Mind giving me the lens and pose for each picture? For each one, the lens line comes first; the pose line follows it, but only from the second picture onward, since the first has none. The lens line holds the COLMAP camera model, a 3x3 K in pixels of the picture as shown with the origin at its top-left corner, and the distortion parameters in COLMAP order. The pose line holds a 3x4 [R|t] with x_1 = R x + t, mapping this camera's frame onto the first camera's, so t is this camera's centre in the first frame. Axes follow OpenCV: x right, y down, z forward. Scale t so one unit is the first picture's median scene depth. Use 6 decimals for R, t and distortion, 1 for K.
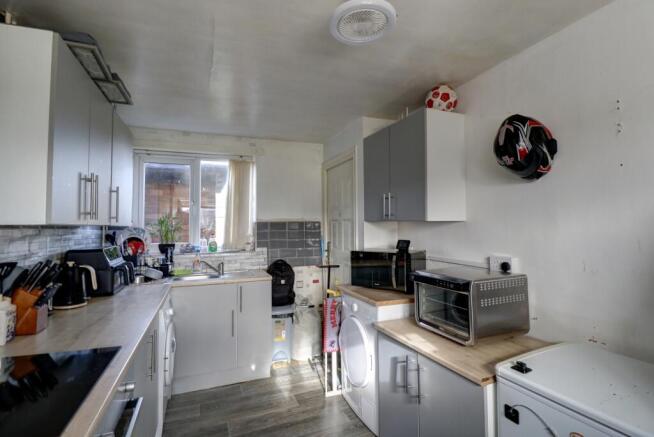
lens RADIAL K [[310.3, 0, 346.2], [0, 310.3, 216.2], [0, 0, 1]] dist [-0.000192, -0.017464]
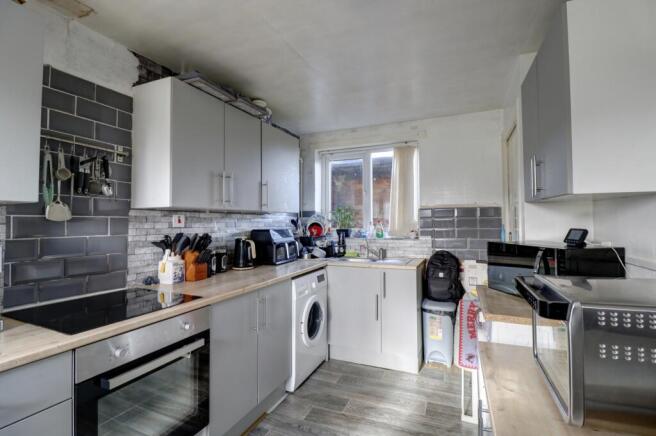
lens RADIAL K [[311.3, 0, 347.2], [0, 311.3, 215.7], [0, 0, 1]] dist [-0.000192, -0.017464]
pose [[0.699936, -0.010559, -0.714128, 0.265314], [0.024435, 0.999659, 0.009169, 0.028918], [0.713788, -0.023867, 0.699955, 0.199852]]
